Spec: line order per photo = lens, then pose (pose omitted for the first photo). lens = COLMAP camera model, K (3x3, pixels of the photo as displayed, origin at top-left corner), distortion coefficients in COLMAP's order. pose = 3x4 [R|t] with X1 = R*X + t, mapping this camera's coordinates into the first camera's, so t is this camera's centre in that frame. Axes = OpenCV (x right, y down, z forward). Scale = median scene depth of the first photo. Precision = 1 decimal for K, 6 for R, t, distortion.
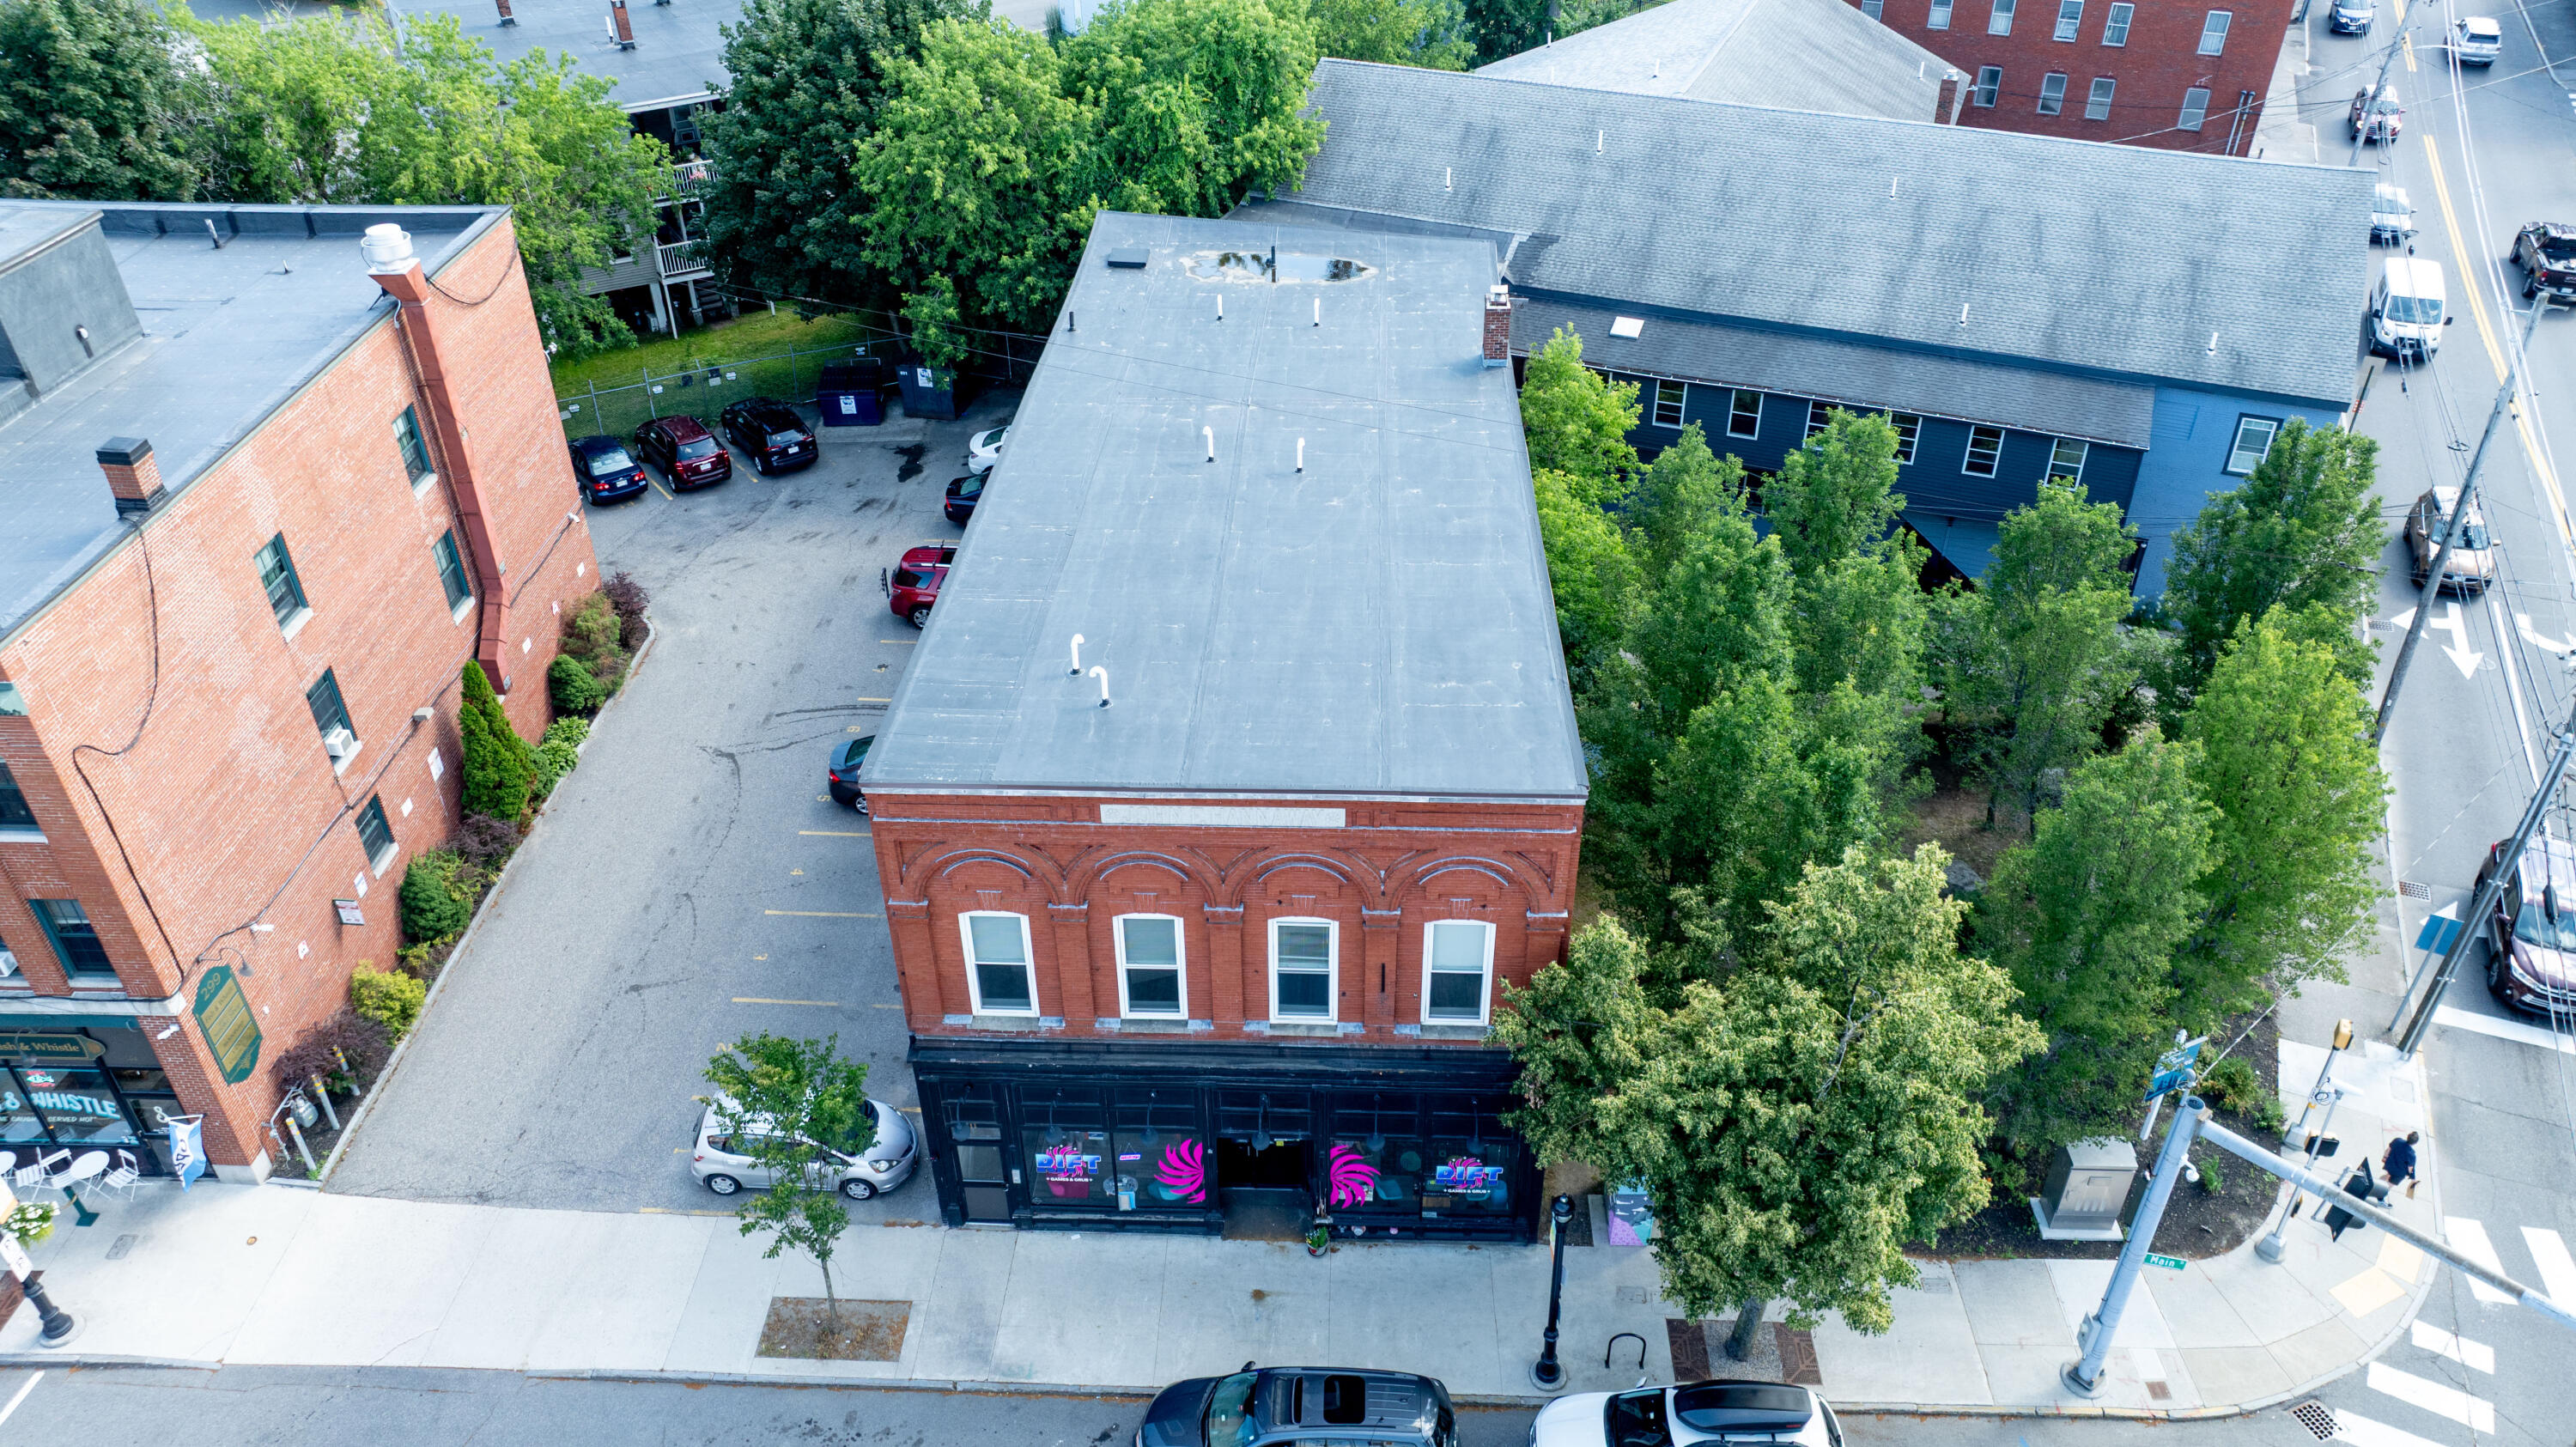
lens RADIAL K [[1819.5, 0, 1300.7], [0, 1819.5, 722.2], [0, 0, 1]] dist [-0.027395, 0.015177]
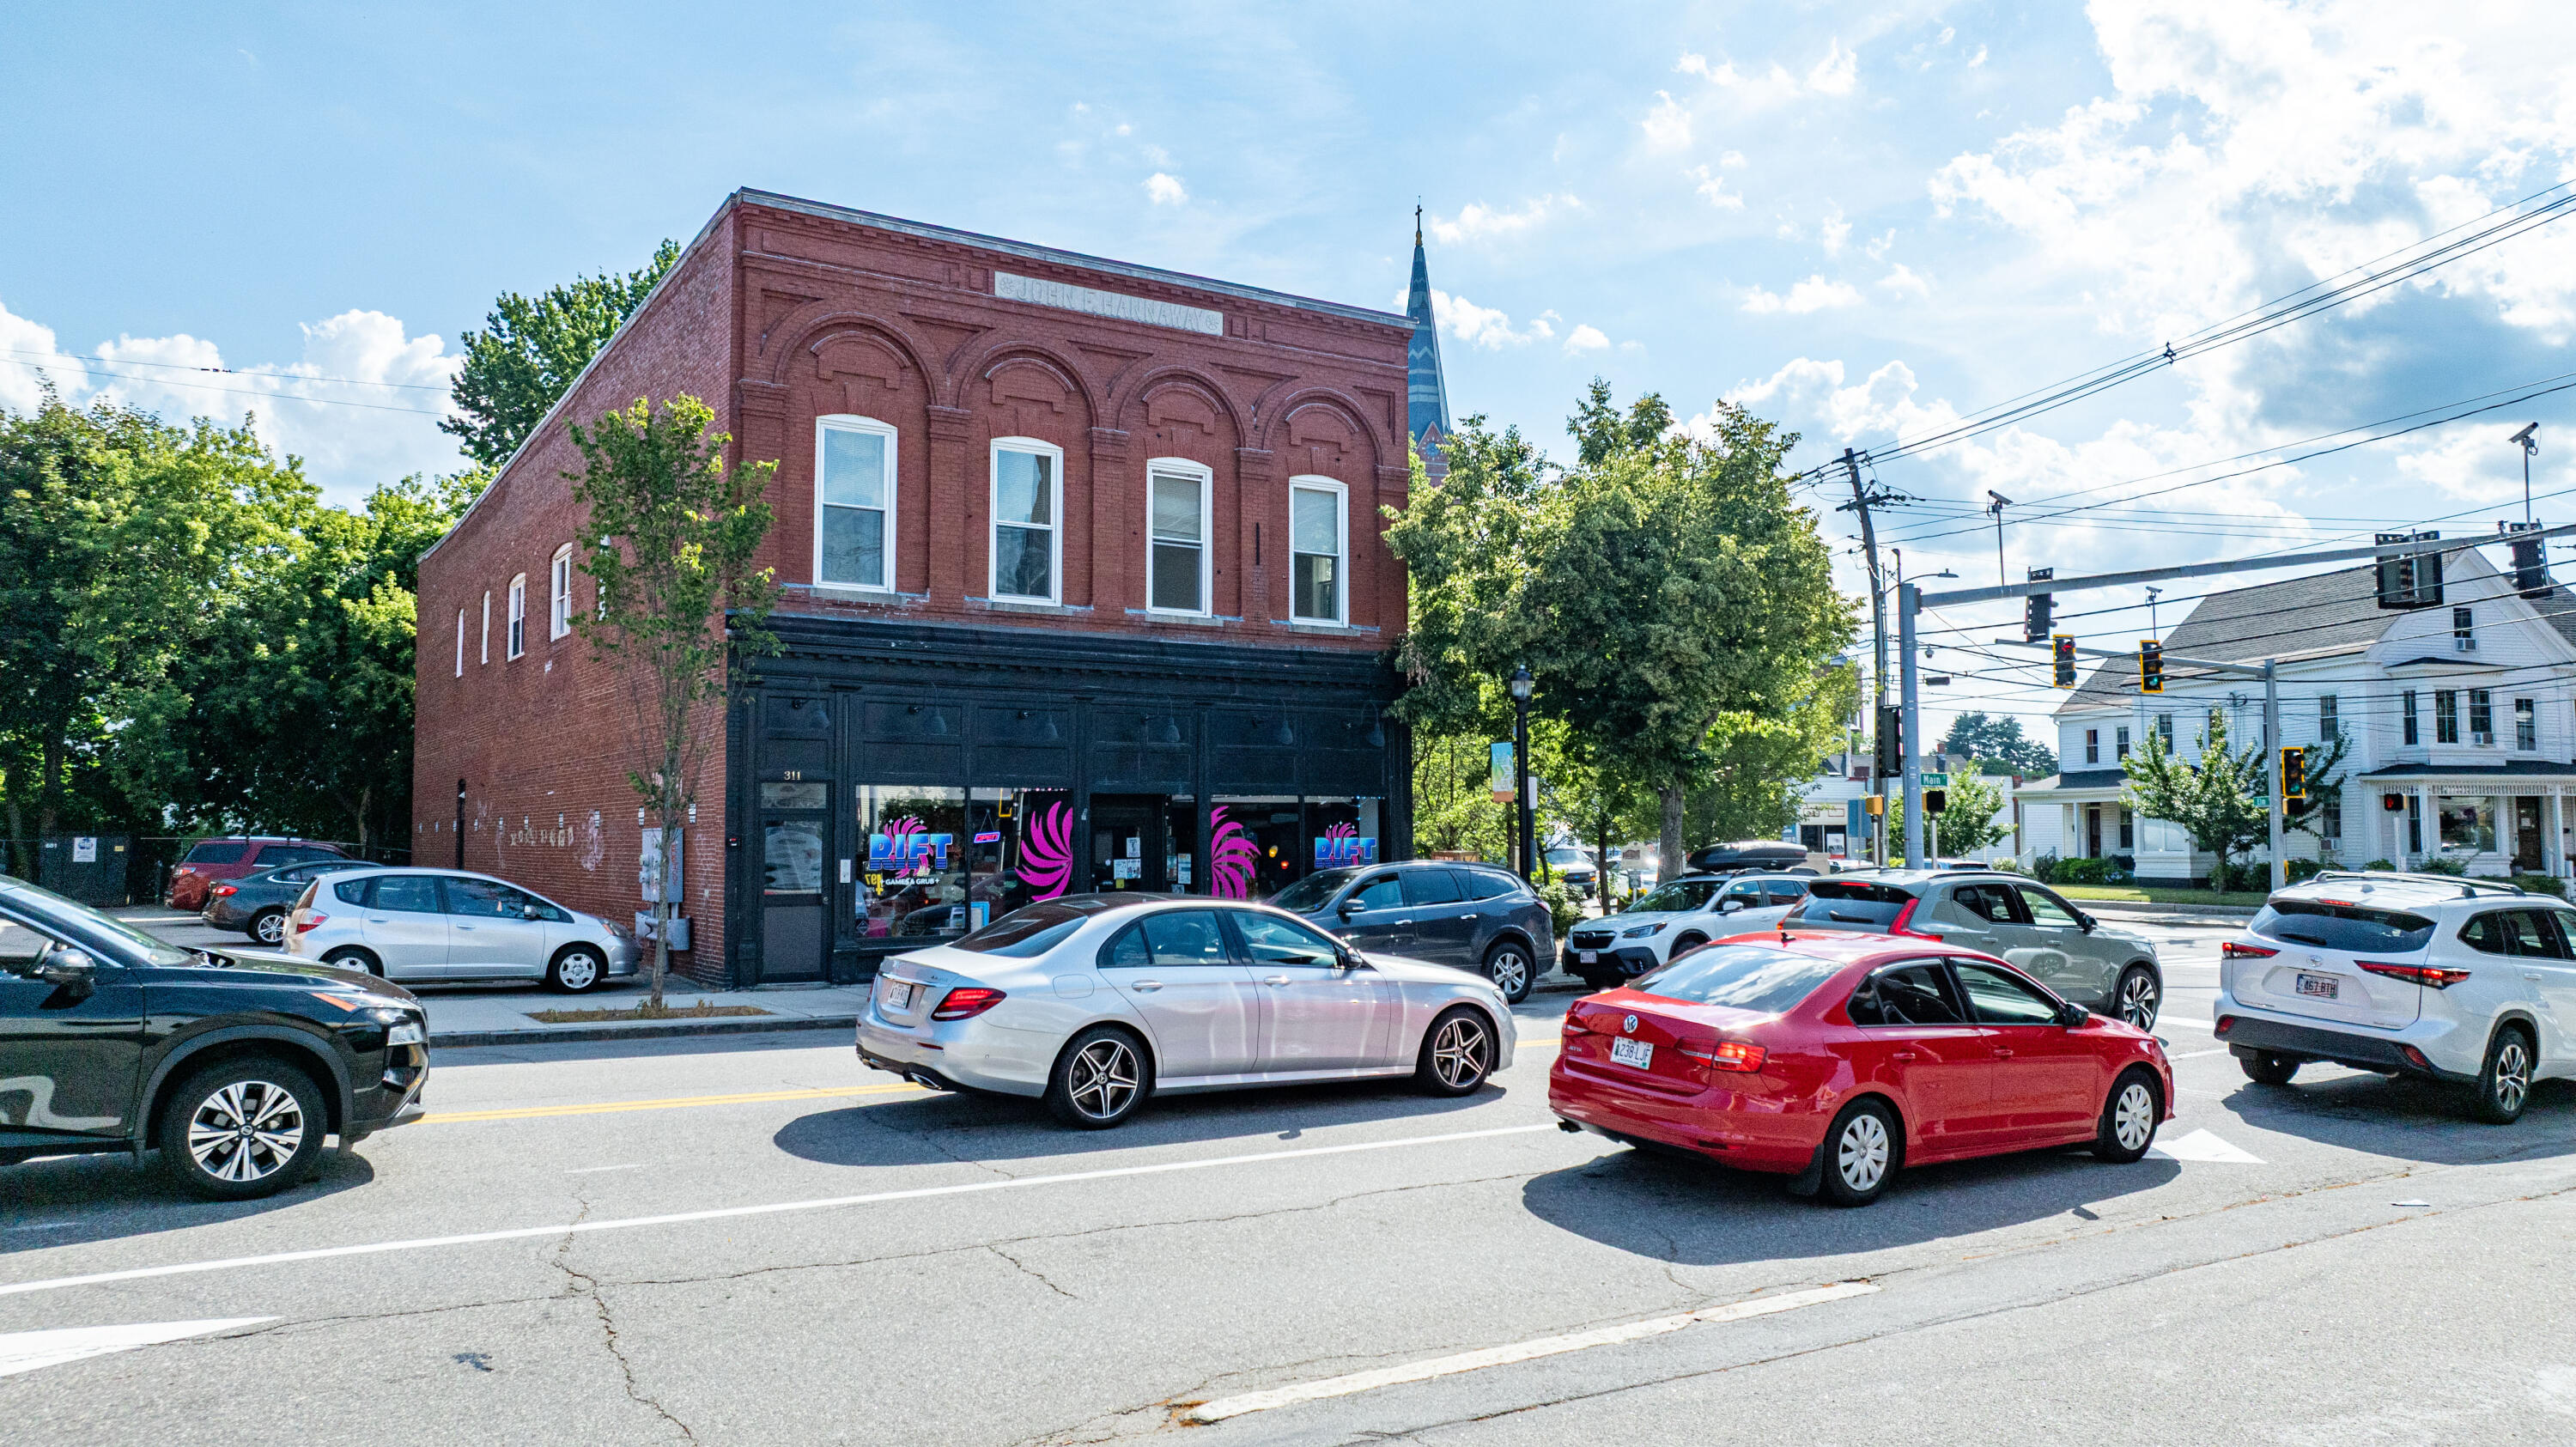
lens RADIAL K [[1819.5, 0, 1288.2], [0, 1819.5, 712.3], [0, 0, 1]] dist [-0.027395, 0.015177]
pose [[0.817413, 0.045392, 0.574261, -0.404532], [0.326081, 0.785339, -0.526226, 0.600813], [-0.474876, 0.617399, 0.627145, 0.389031]]
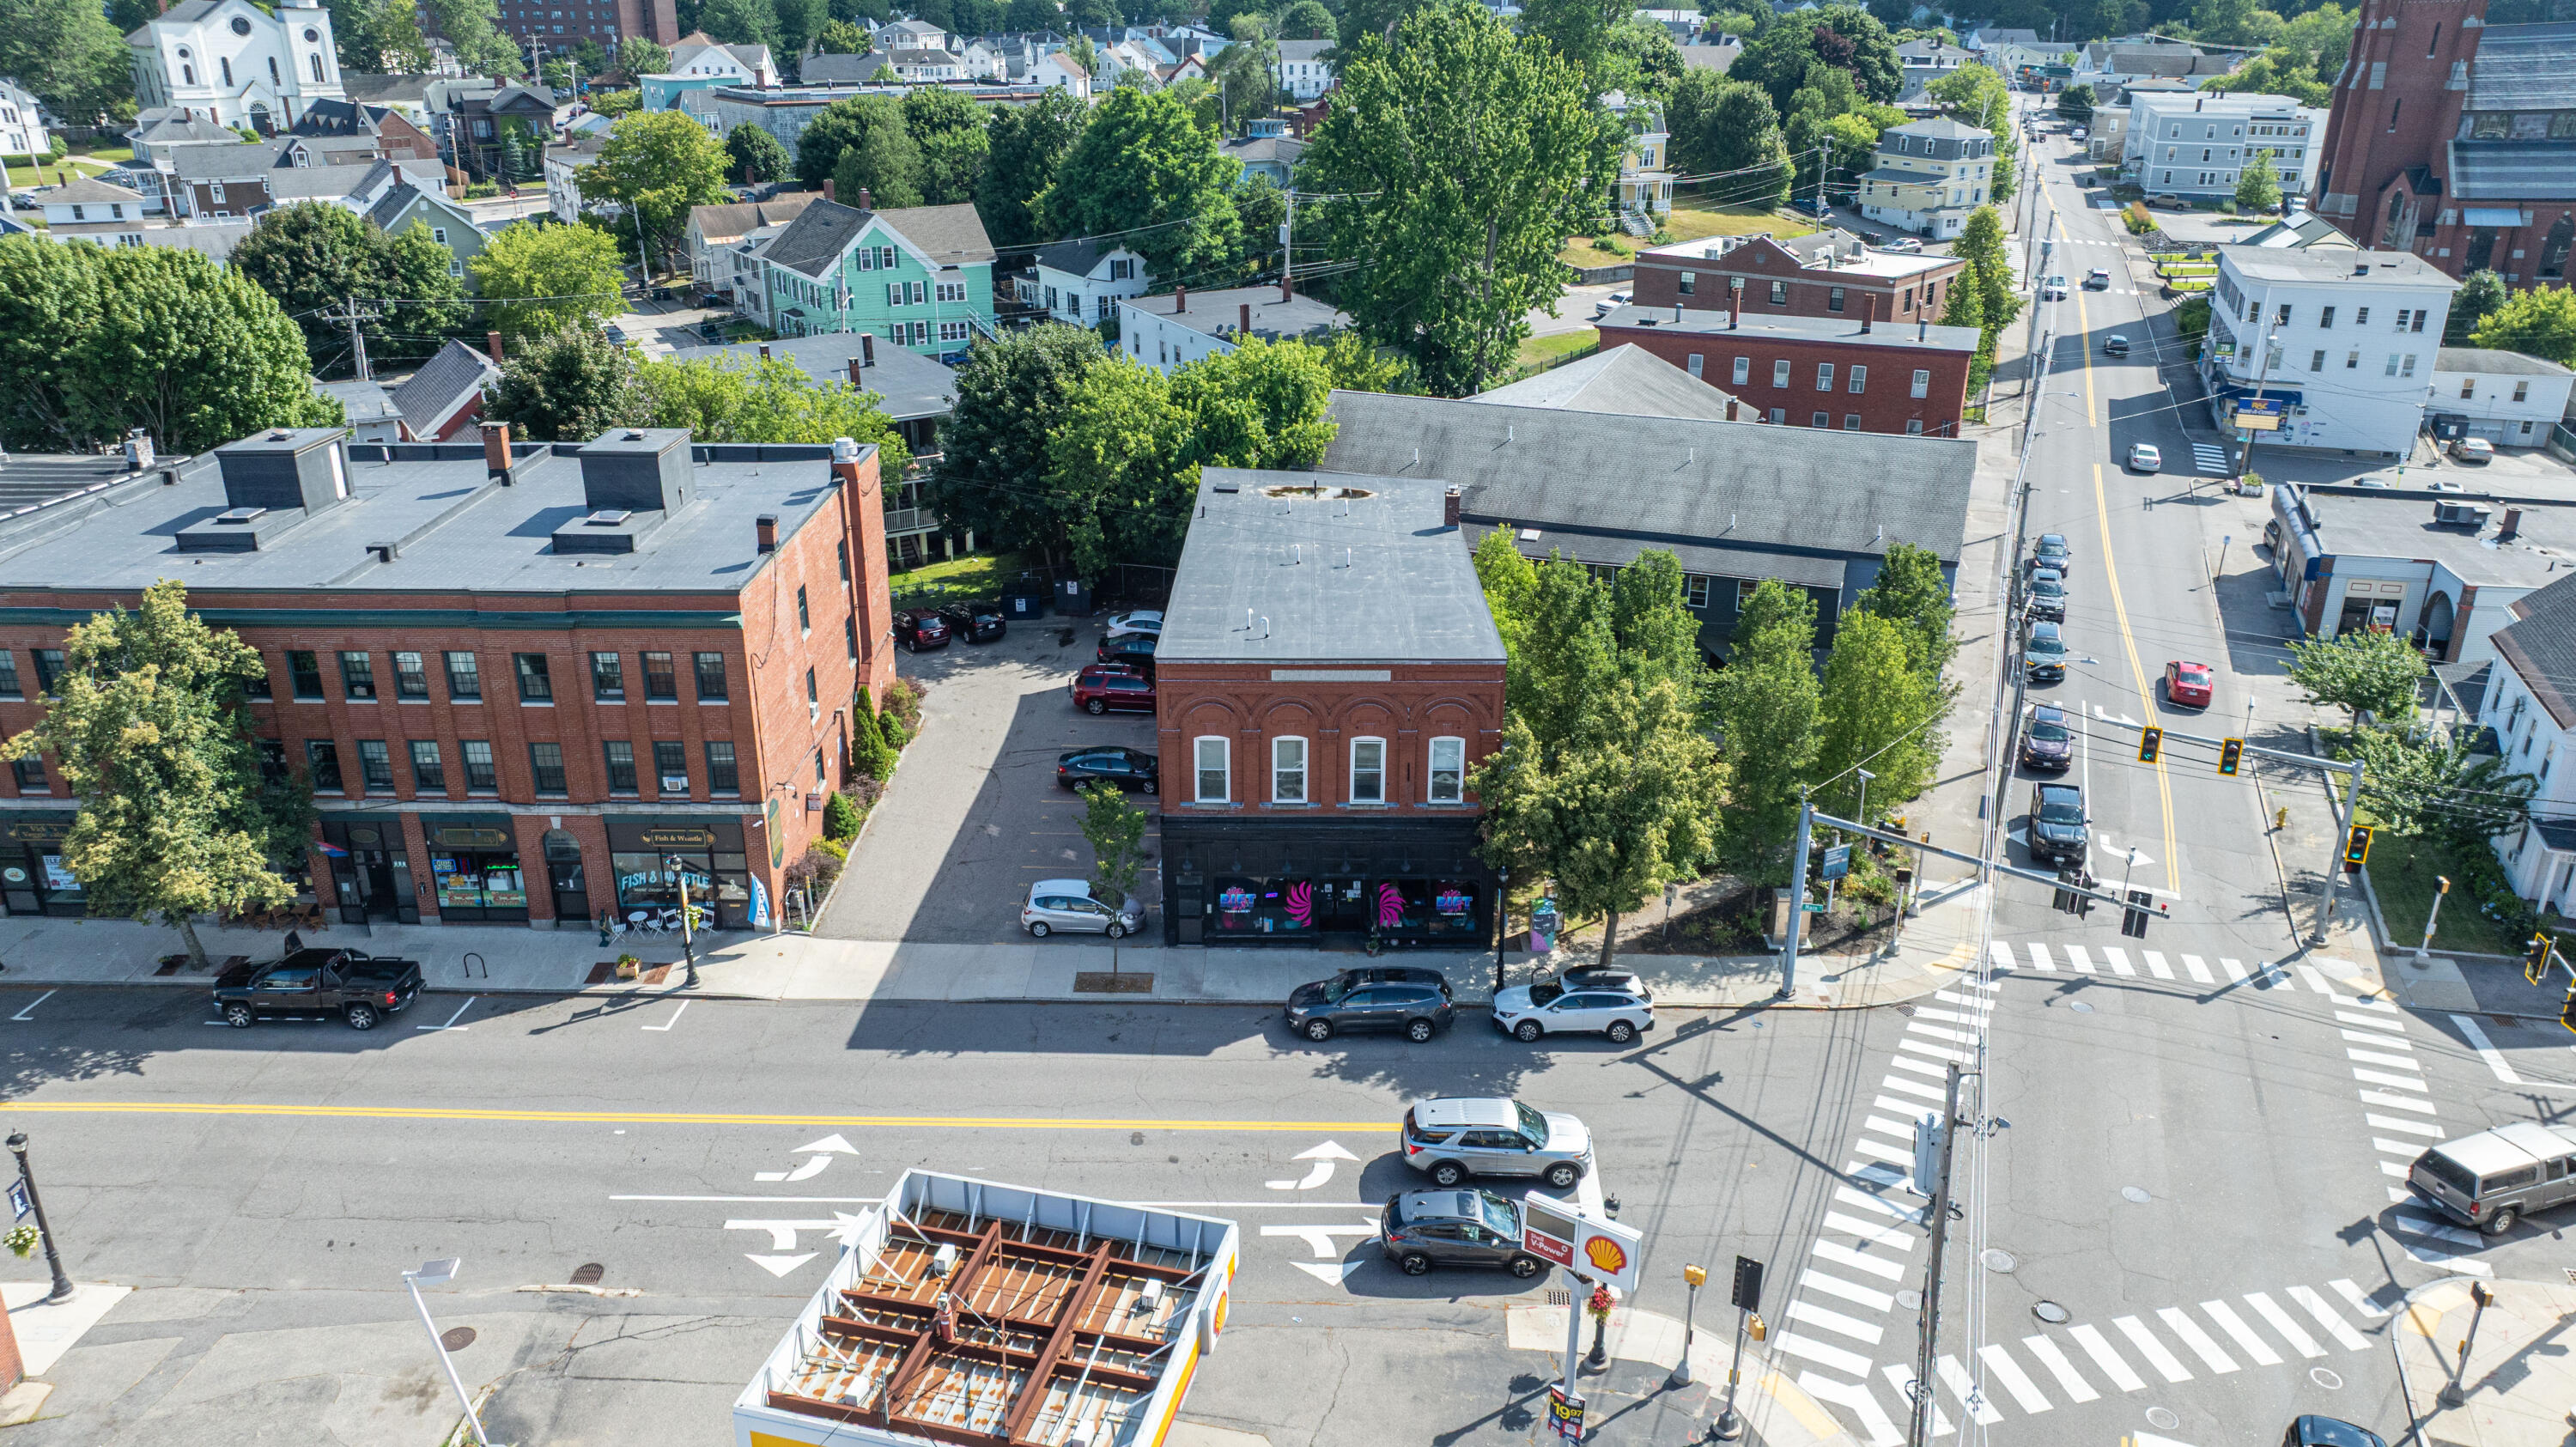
lens RADIAL K [[1819.5, 0, 1292.7], [0, 1819.5, 732.4], [0, 0, 1]] dist [-0.027395, 0.015177]
pose [[0.999596, -0.004409, 0.028068, -0.114784], [0.010398, 0.976124, -0.216967, 0.445106], [-0.026441, 0.217171, 0.975775, -0.784959]]
